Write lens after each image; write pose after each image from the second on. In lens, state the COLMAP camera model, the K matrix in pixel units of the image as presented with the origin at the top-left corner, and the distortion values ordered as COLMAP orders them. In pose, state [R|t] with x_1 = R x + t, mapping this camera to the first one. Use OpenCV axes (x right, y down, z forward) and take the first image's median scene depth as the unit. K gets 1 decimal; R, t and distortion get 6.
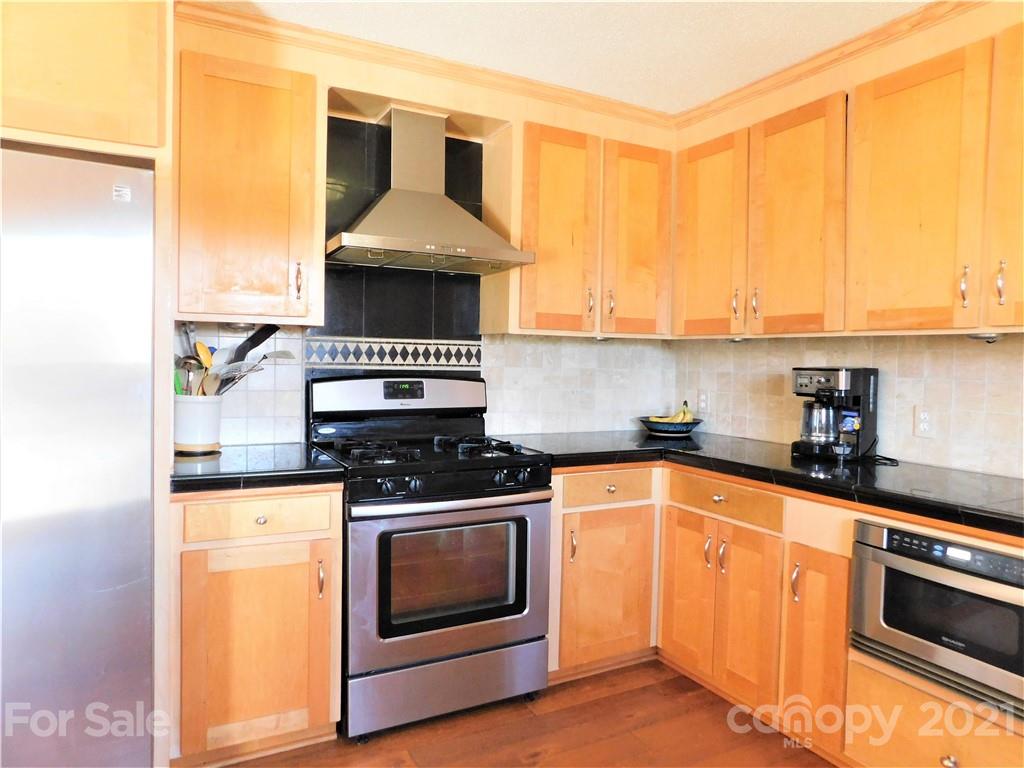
lens RADIAL K [[668.6, 0, 515.0], [0, 668.6, 375.5], [0, 0, 1]] dist [-0.055711, 0.031877]
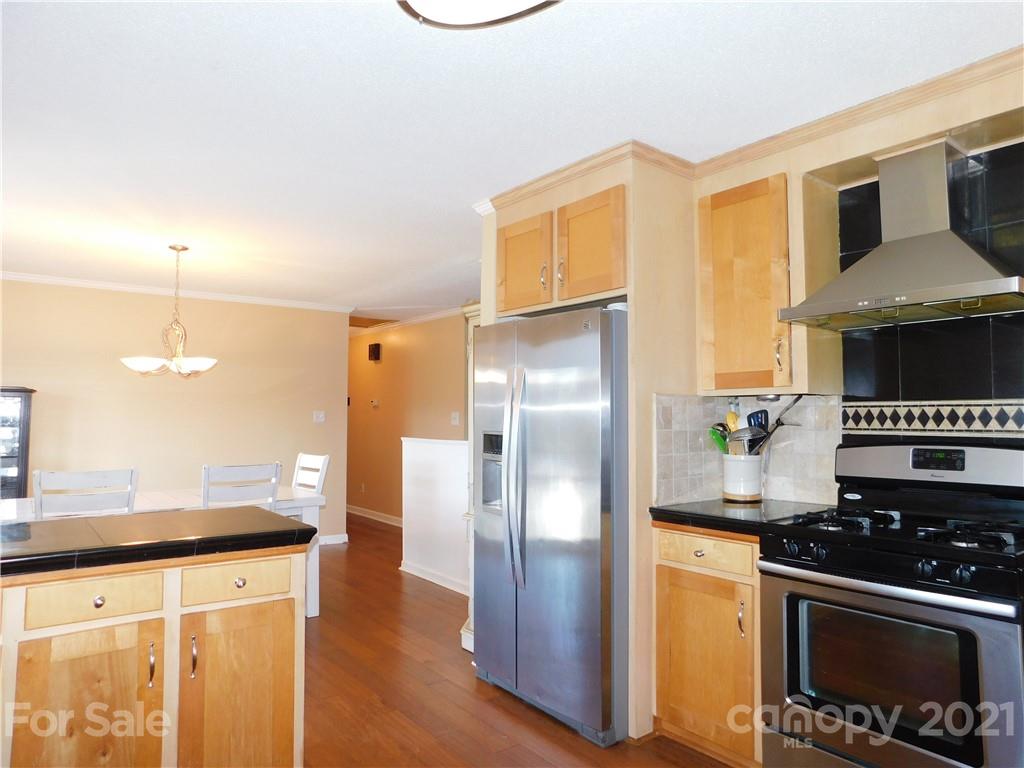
lens RADIAL K [[668.6, 0, 517.3], [0, 668.6, 377.1], [0, 0, 1]] dist [-0.055711, 0.031877]
pose [[0.163640, -0.081522, -0.983146, 0.598242], [-0.026458, 0.995859, -0.086980, 0.003925], [0.986165, 0.040246, 0.160805, 0.323239]]
